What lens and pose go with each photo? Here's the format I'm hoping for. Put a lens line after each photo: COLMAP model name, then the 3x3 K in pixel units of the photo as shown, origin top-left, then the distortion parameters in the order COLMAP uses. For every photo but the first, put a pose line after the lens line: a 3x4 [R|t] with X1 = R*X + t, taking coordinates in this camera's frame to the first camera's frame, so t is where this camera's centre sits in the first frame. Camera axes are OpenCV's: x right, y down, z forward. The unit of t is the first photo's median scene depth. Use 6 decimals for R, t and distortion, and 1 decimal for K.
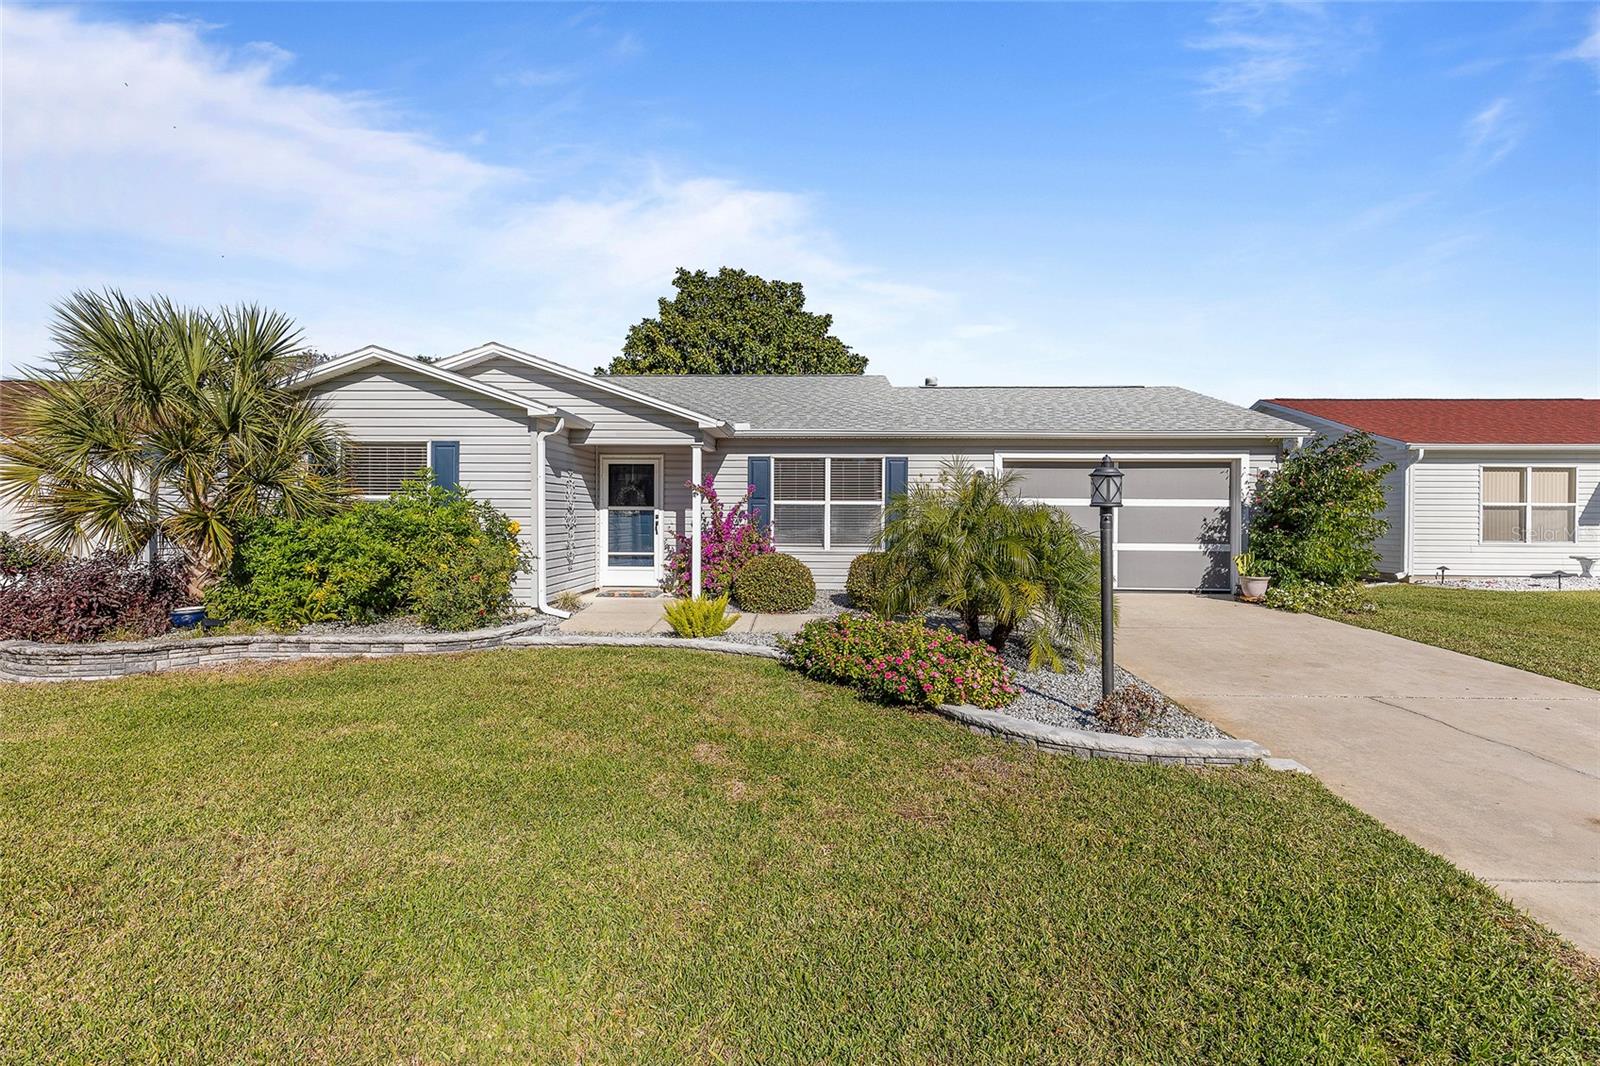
lens RADIAL K [[717.4, 0, 800.7], [0, 717.4, 531.3], [0, 0, 1]] dist [0.005528, -0.000705]
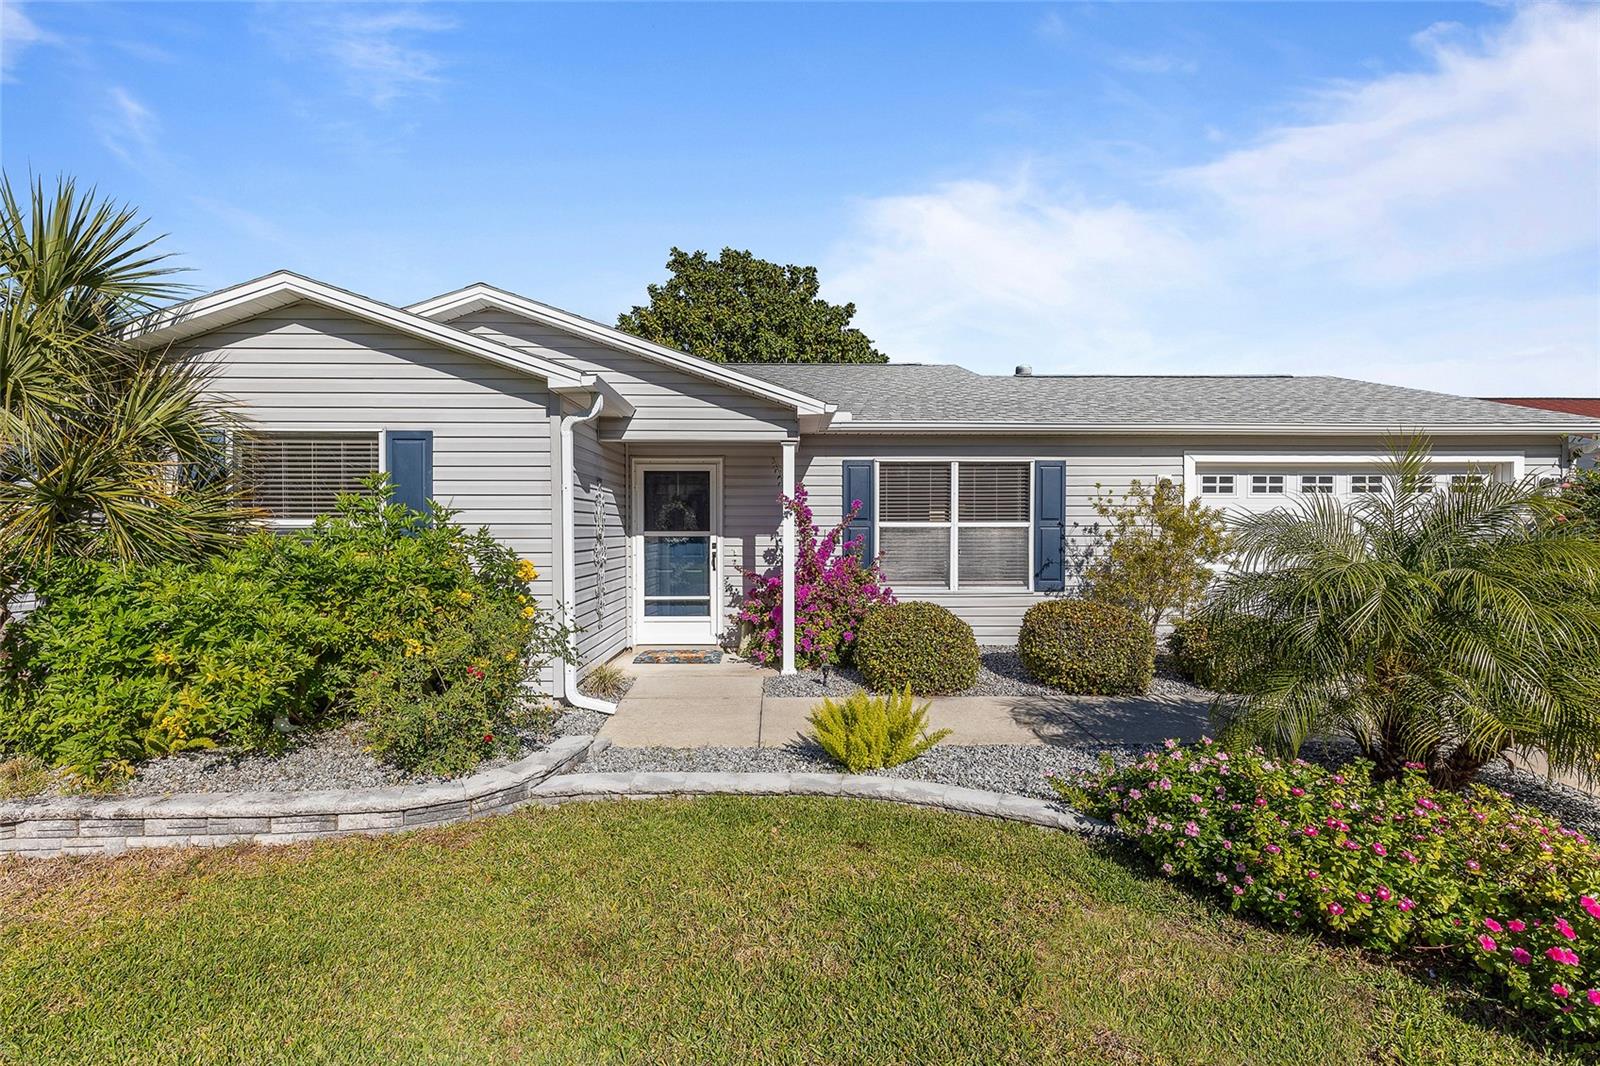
lens RADIAL K [[716.9, 0, 799.8], [0, 716.9, 549.3], [0, 0, 1]] dist [0.002569, 0.000080]
pose [[0.998436, -0.007133, 0.055450, -0.161158], [0.006887, 0.999966, 0.004620, -0.020098], [-0.055481, -0.004231, 0.998451, 0.302515]]
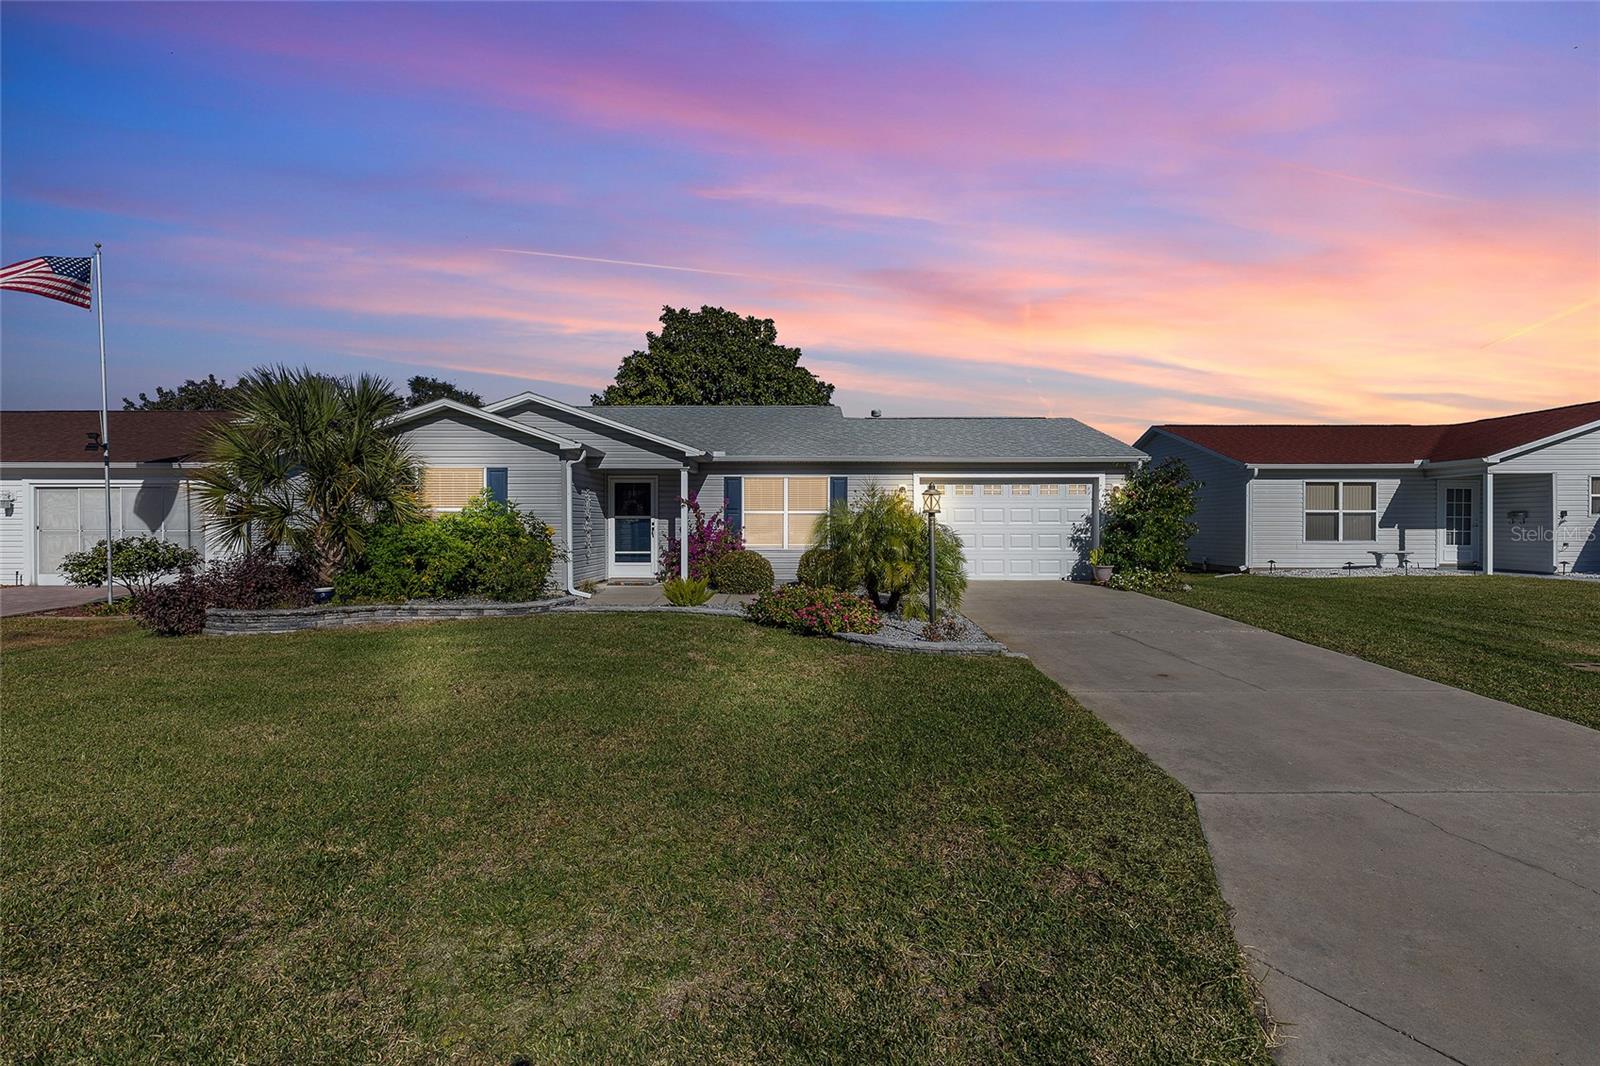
lens RADIAL K [[708.2, 0, 801.0], [0, 708.2, 548.2], [0, 0, 1]] dist [-0.000630, -0.000067]
pose [[0.999692, -0.005686, 0.024164, 0.034698], [0.005502, 0.999955, 0.007685, 0.015635], [-0.024207, -0.007549, 0.999678, -0.283779]]
